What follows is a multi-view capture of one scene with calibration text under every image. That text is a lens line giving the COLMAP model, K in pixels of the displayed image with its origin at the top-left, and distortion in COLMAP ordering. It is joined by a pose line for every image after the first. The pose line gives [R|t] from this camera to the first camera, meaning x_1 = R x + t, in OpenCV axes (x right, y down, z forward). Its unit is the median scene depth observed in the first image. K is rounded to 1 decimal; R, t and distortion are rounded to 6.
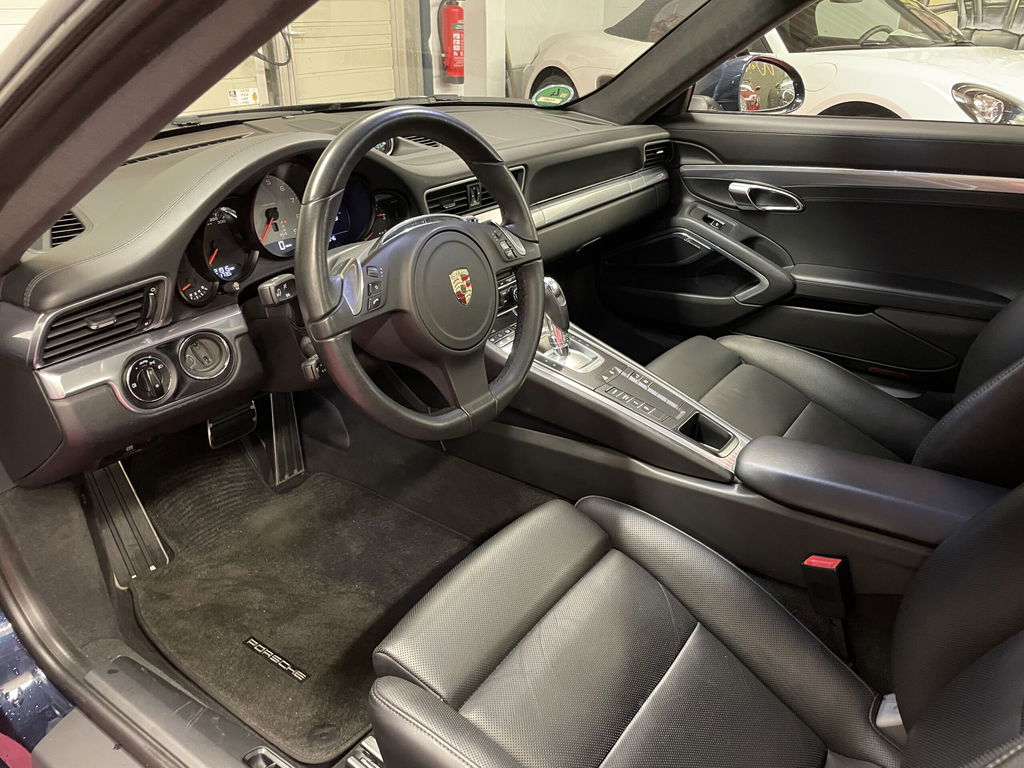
lens RADIAL K [[779.2, 0, 512.0], [0, 779.2, 384.0], [0, 0, 1]] dist [0.082632, -0.100633]
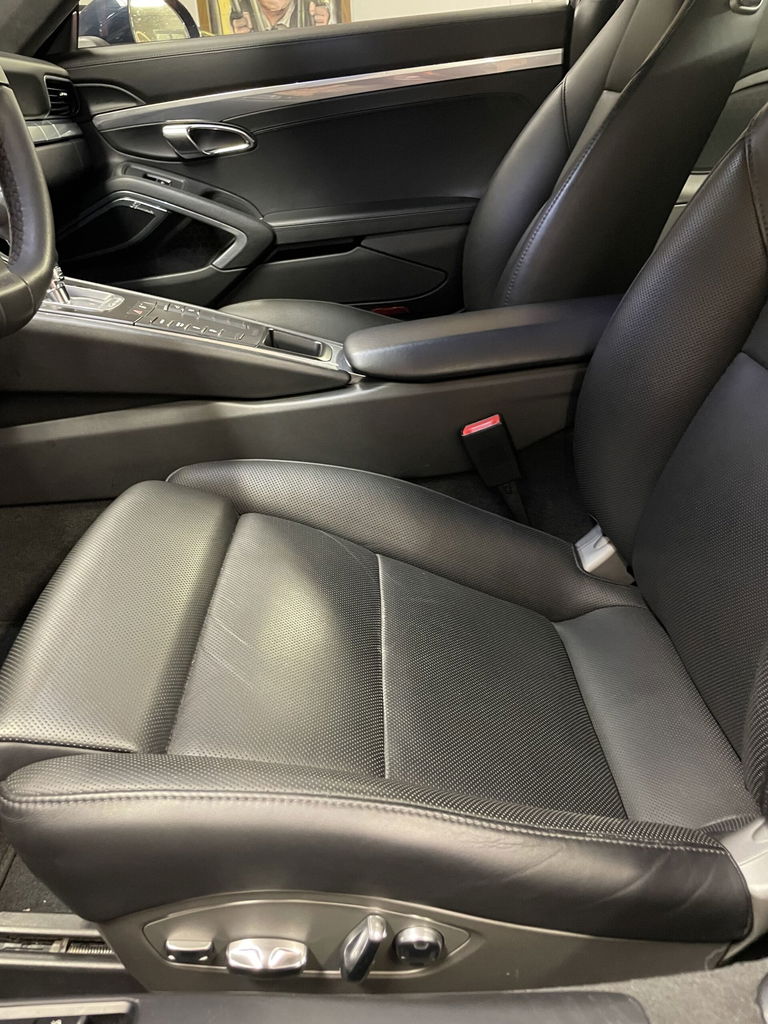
lens RADIAL K [[779.2, 0, 384.0], [0, 779.2, 512.0], [0, 0, 1]] dist [0.082632, -0.100633]
pose [[0.794839, -0.309985, 0.521670, -0.100513], [0.305849, 0.947146, 0.096805, 0.122485], [-0.524106, 0.082607, 0.847637, 0.210710]]
